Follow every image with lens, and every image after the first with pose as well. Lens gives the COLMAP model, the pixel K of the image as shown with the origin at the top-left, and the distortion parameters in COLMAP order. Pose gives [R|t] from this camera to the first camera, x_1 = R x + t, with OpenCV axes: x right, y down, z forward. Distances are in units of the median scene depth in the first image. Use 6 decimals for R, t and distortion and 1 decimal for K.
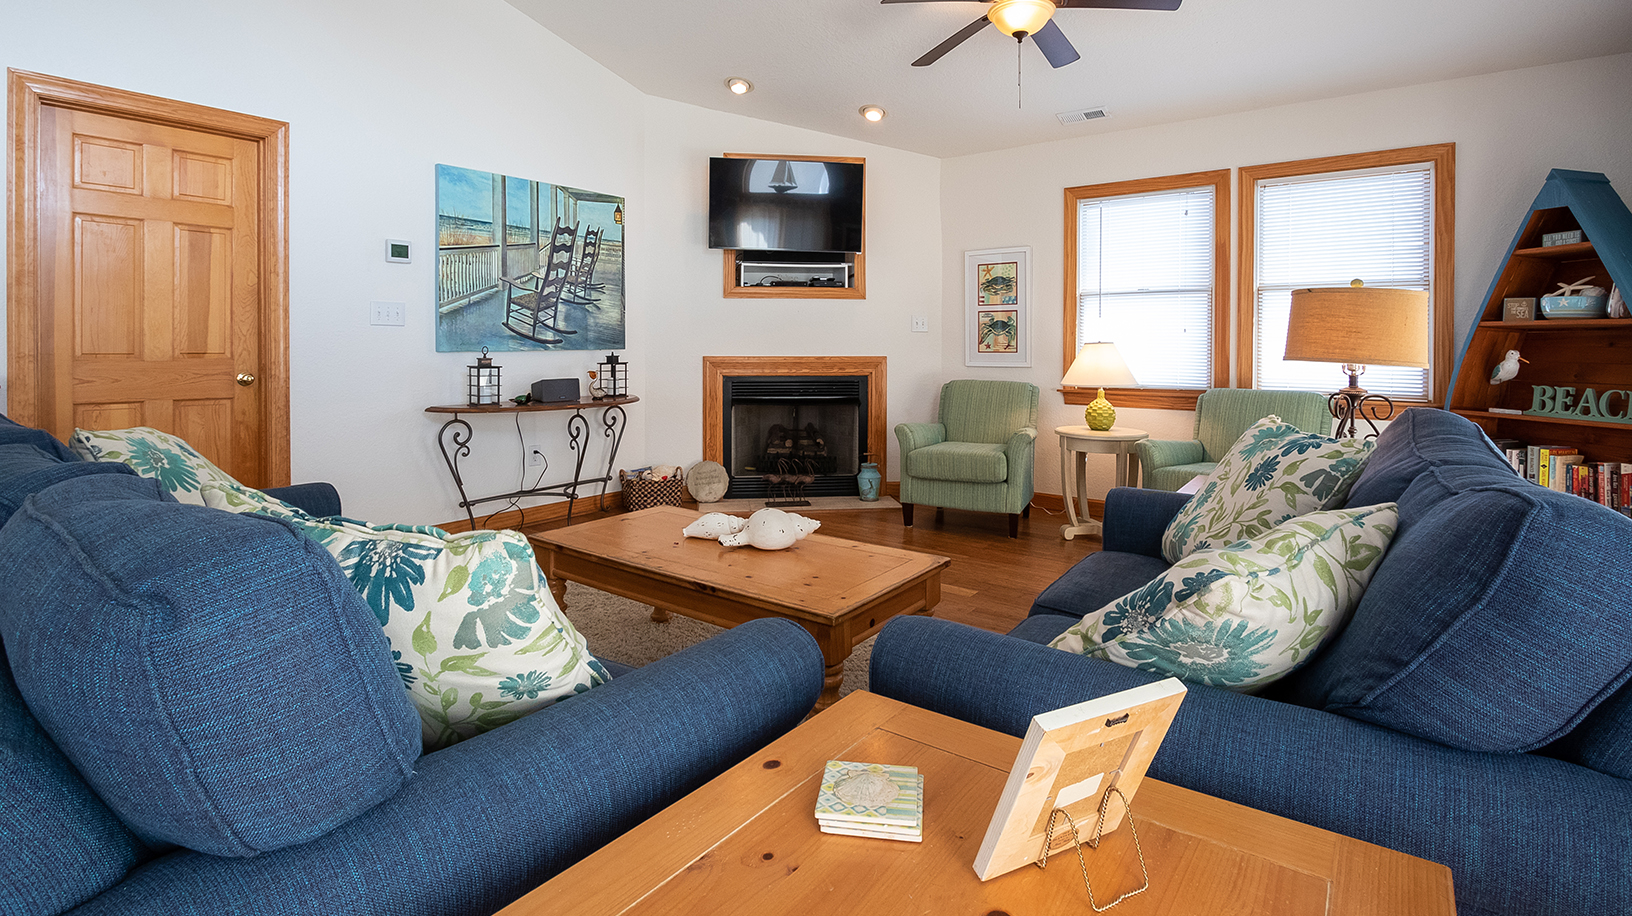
lens RADIAL K [[787.0, 0, 809.6], [0, 787.0, 353.6], [0, 0, 1]] dist [0.001014, 0.000297]
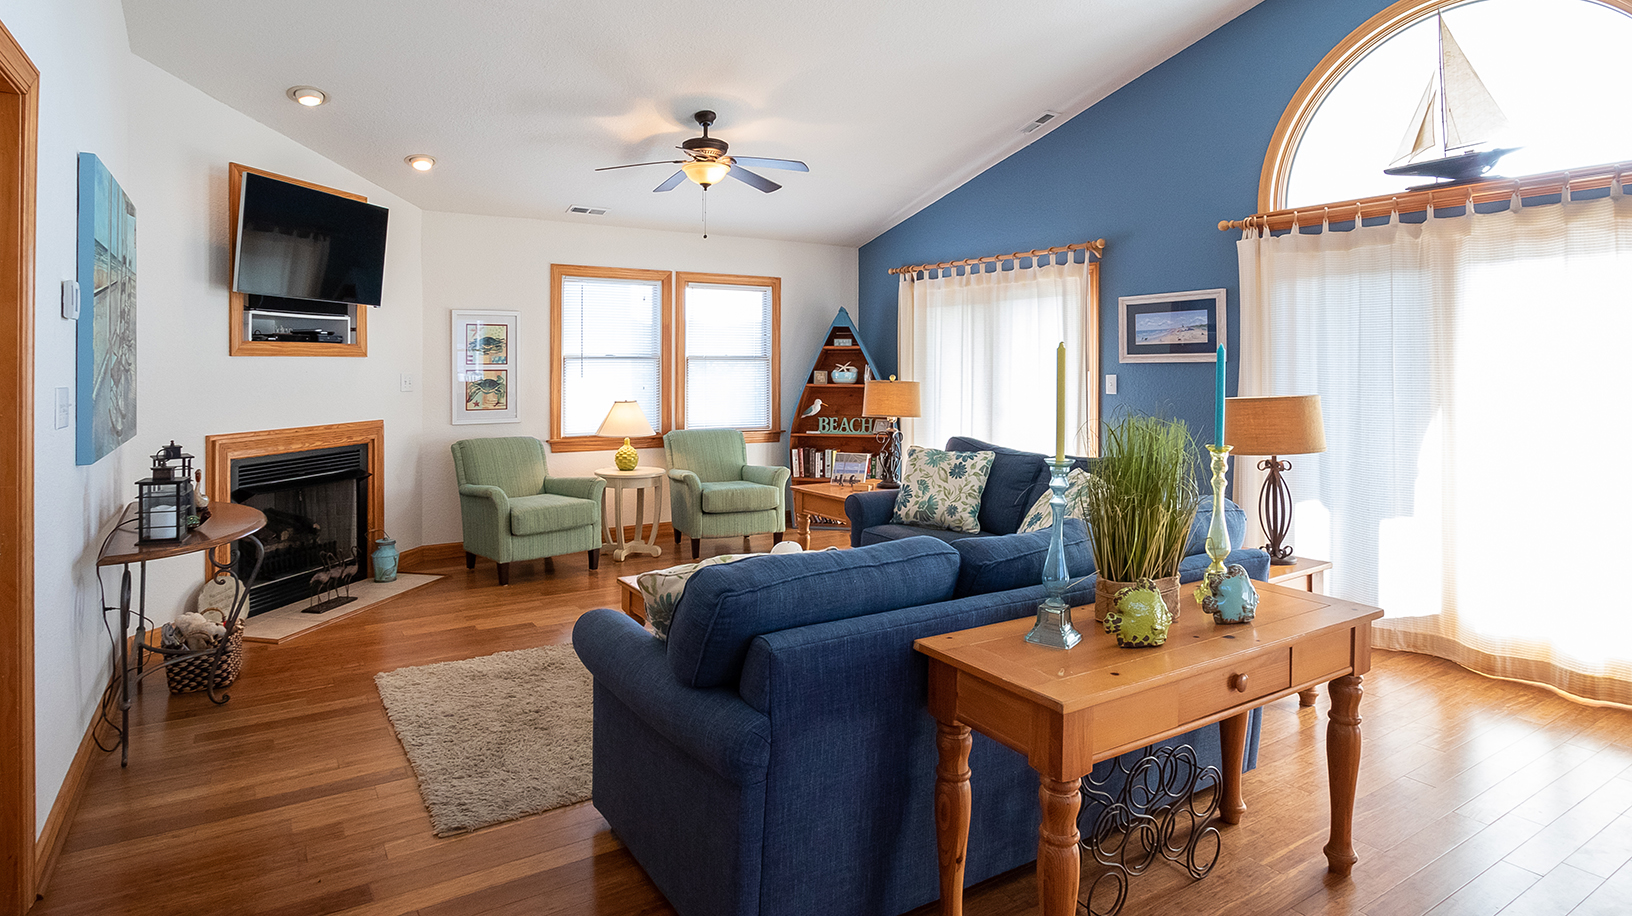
lens RADIAL K [[926.6, 0, 813.6], [0, 926.6, 365.2], [0, 0, 1]] dist [-0.000615, -0.000113]
pose [[0.345009, -0.007512, 0.938569, -0.920812], [0.009542, 0.999944, 0.004495, -0.074831], [-0.938551, 0.007405, 0.345062, 0.205189]]
